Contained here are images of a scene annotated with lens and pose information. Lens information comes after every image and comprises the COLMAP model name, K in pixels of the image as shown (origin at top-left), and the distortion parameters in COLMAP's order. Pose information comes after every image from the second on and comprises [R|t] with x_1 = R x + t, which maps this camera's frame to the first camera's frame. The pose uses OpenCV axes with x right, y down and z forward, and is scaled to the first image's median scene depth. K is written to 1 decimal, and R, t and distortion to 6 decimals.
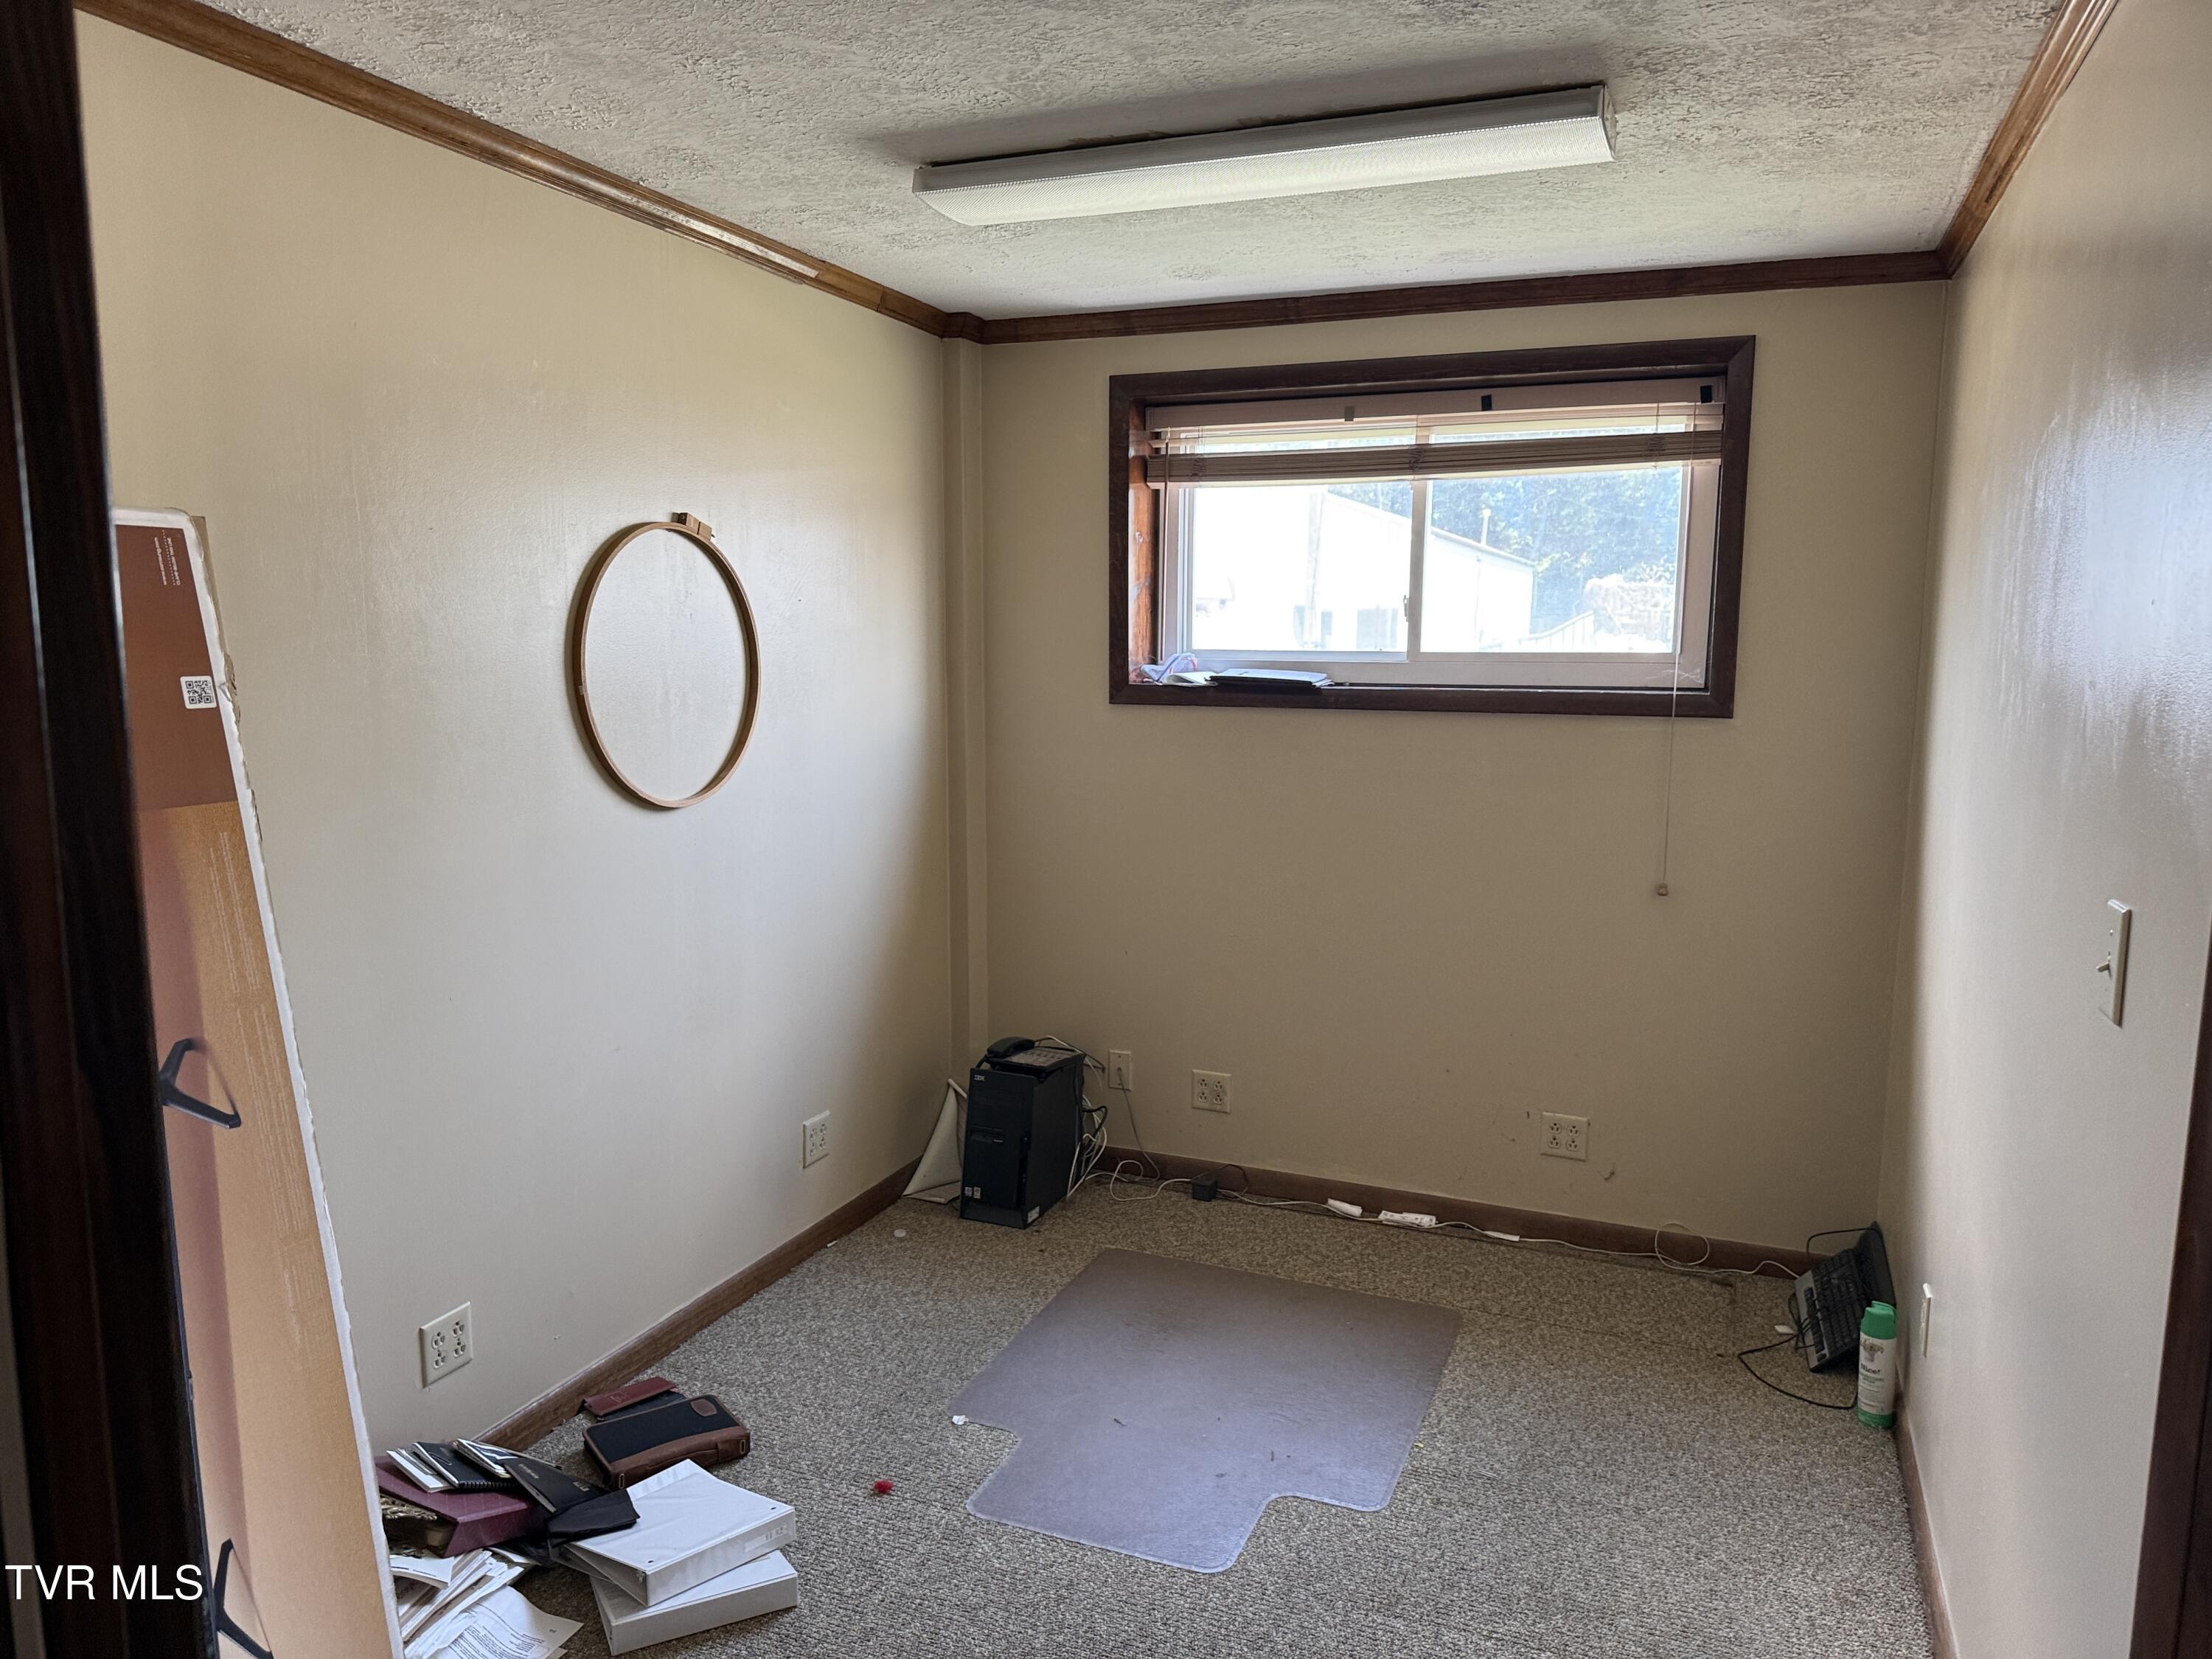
lens RADIAL K [[1556.4, 0, 1112.0], [0, 1556.4, 843.7], [0, 0, 1]] dist [0.005901, -0.001001]
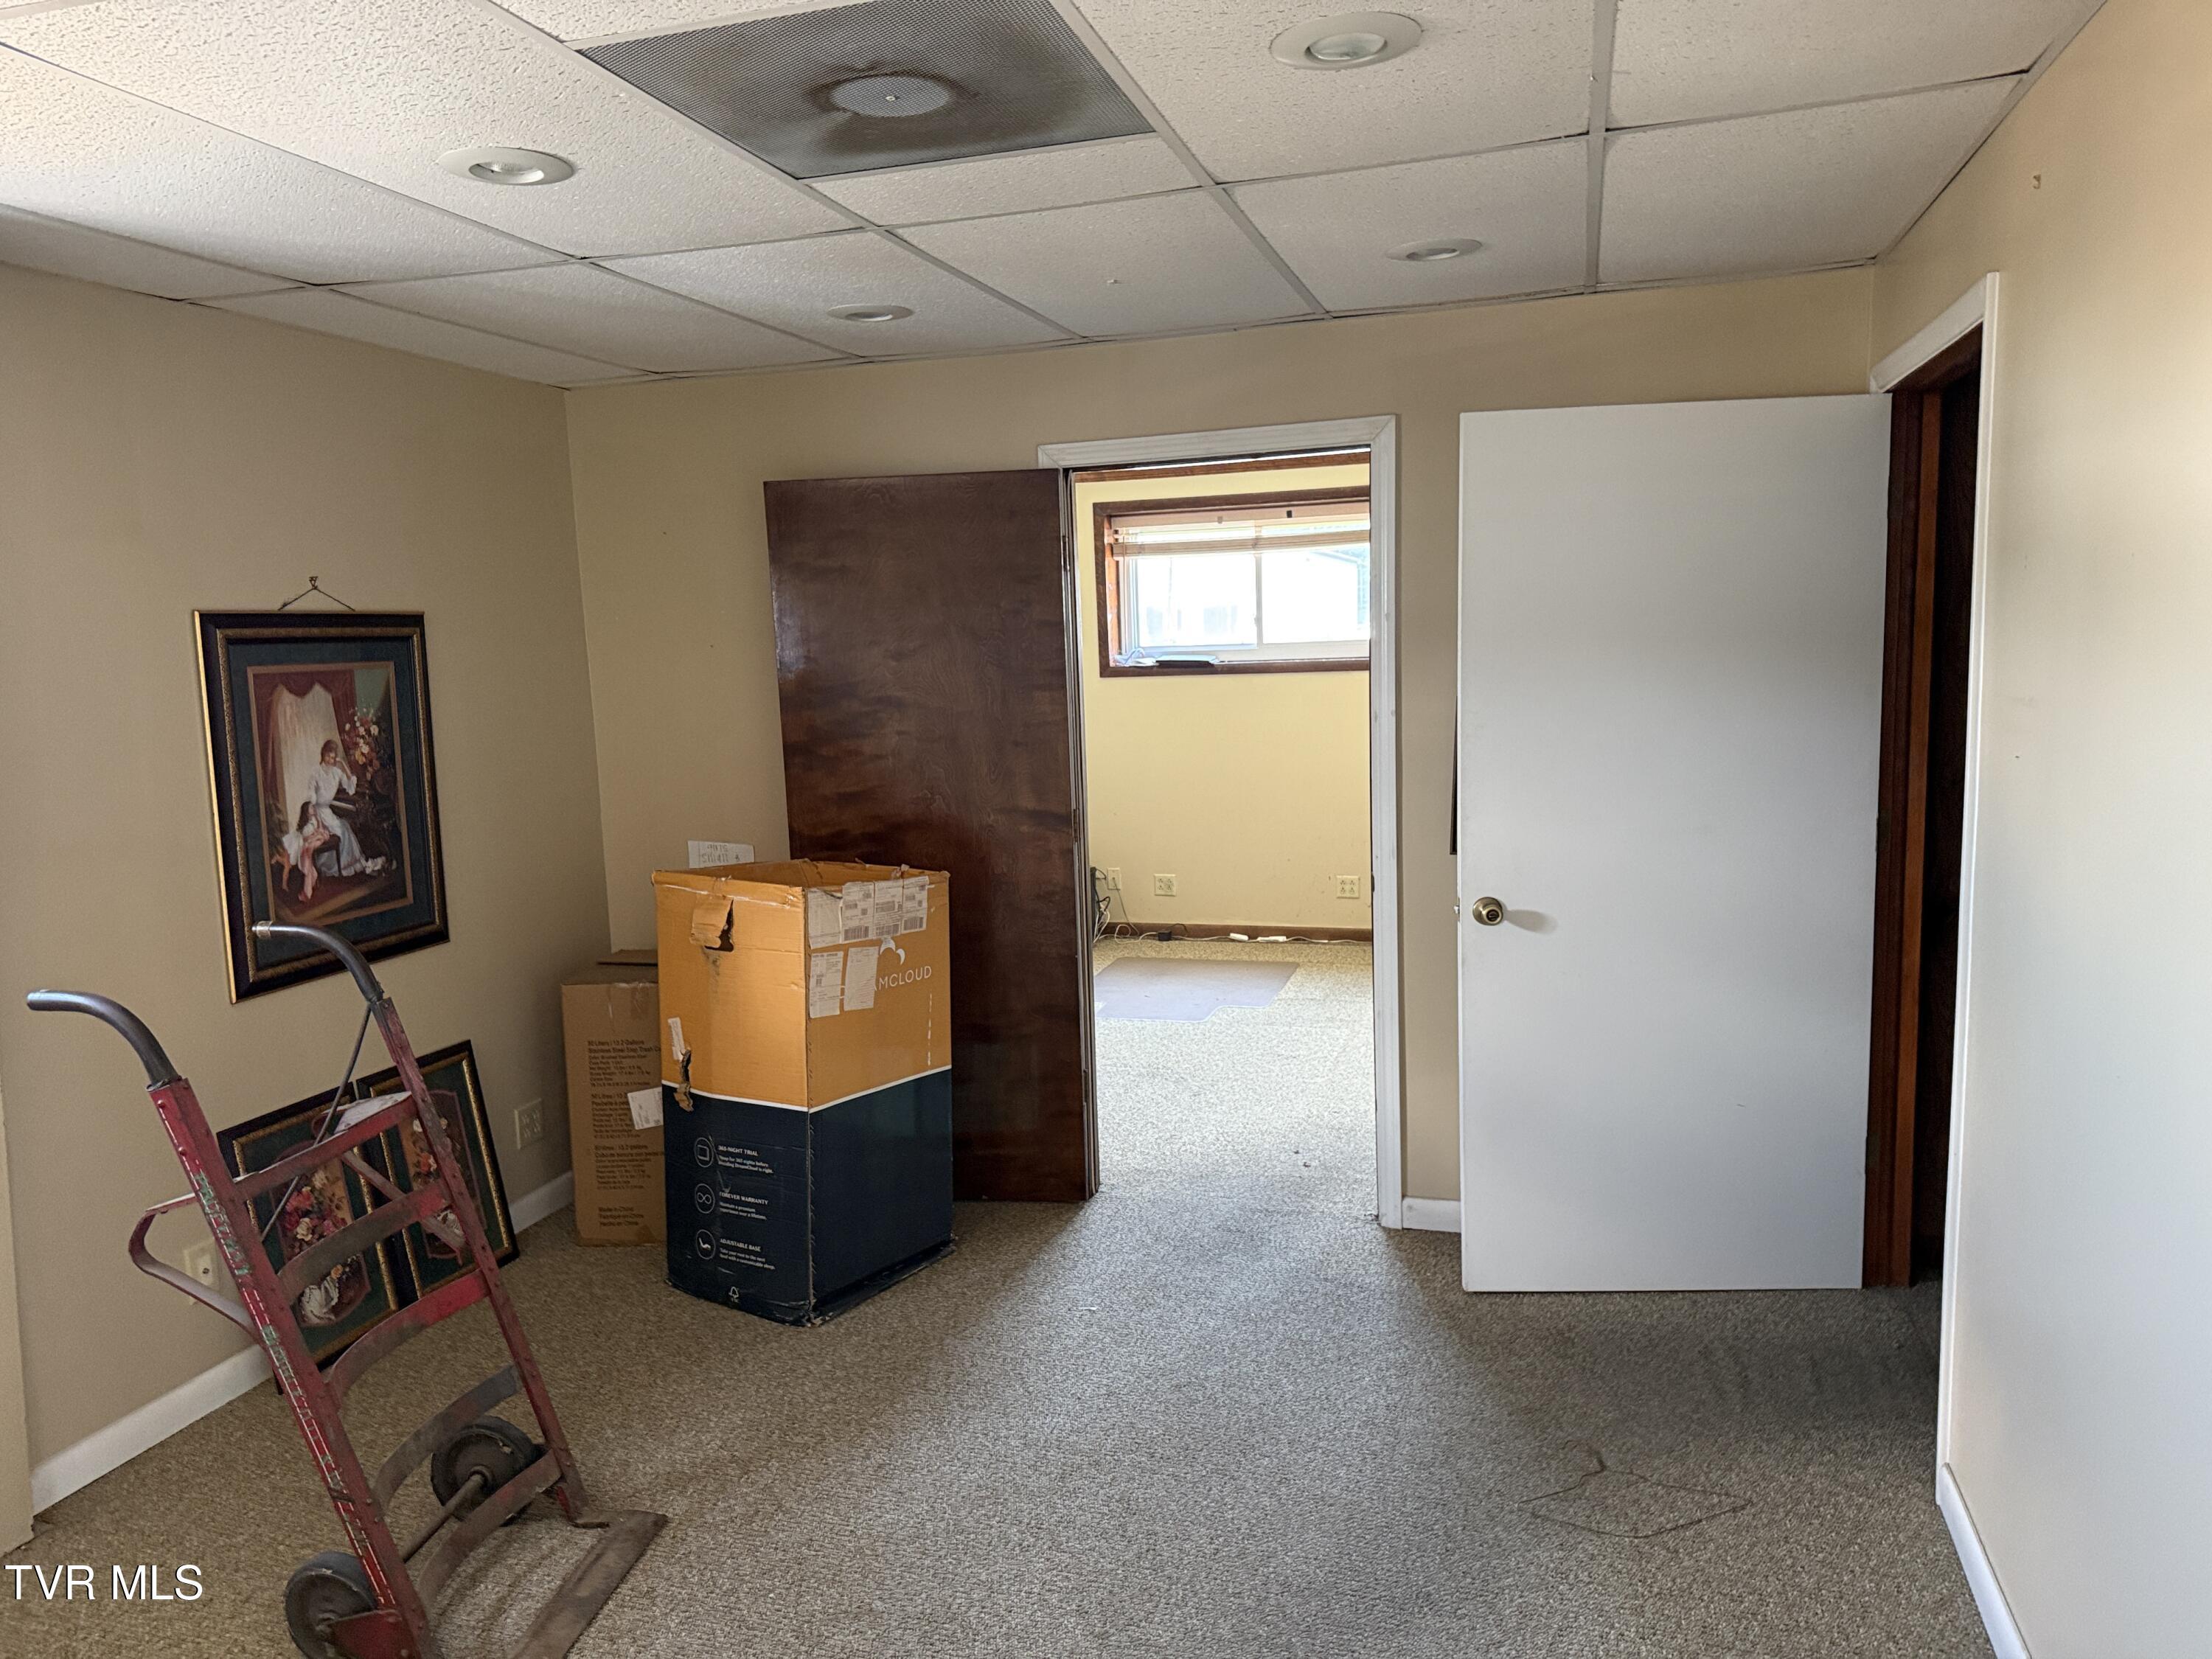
lens RADIAL K [[1556.4, 0, 1102.6], [0, 1556.4, 817.6], [0, 0, 1]] dist [0.005901, -0.001001]
pose [[0.997603, -0.050336, 0.047478, -0.094789], [0.050850, 0.998659, -0.009675, 0.094221], [-0.046927, 0.012066, 0.998825, -0.849477]]
